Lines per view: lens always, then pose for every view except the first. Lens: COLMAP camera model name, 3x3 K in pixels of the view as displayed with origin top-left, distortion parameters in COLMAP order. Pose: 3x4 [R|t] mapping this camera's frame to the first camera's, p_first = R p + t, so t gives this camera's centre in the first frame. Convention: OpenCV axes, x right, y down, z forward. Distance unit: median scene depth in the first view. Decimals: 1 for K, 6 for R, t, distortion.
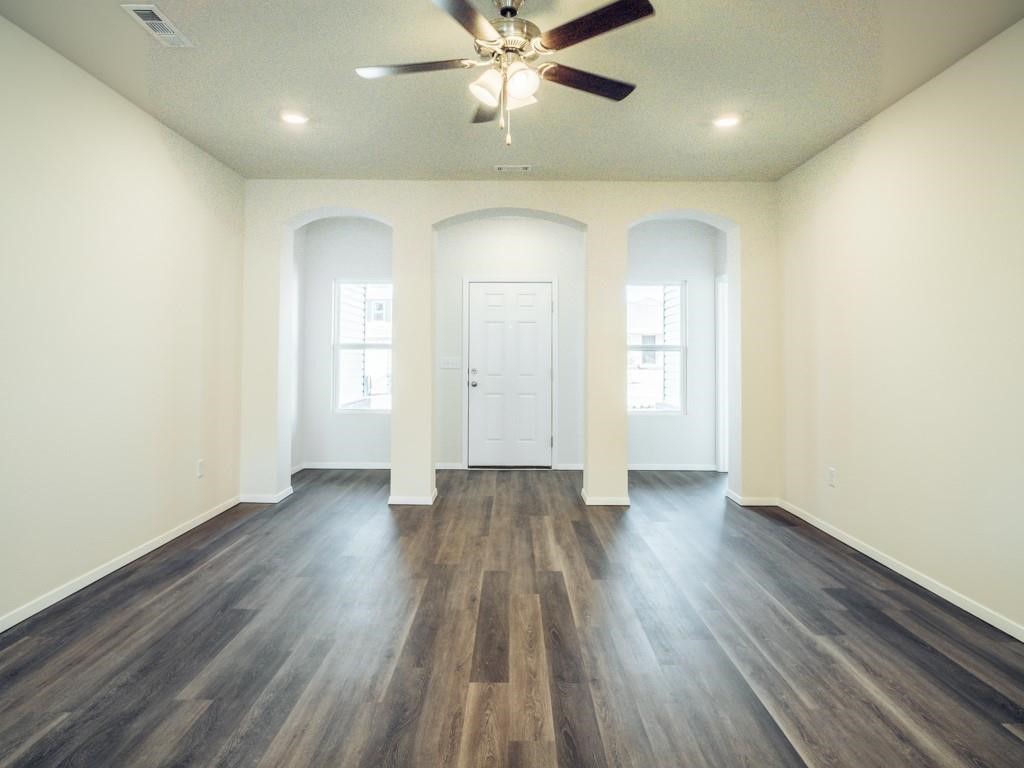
lens RADIAL K [[598.8, 0, 511.3], [0, 598.8, 385.0], [0, 0, 1]] dist [0.002838, -0.000929]
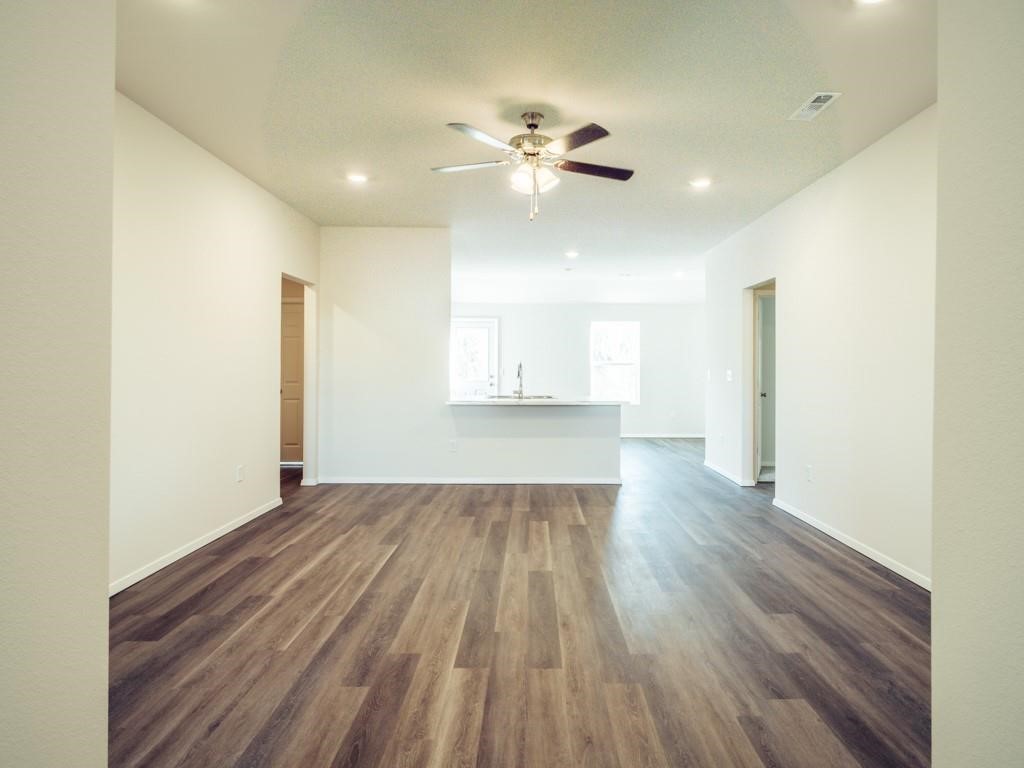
lens RADIAL K [[598.8, 0, 513.2], [0, 598.8, 378.8], [0, 0, 1]] dist [0.002838, -0.000929]
pose [[-0.999522, -0.010325, 0.029150, -0.004824], [-0.008367, 0.997750, 0.066519, -0.098787], [-0.029771, 0.066244, -0.997359, 2.011789]]
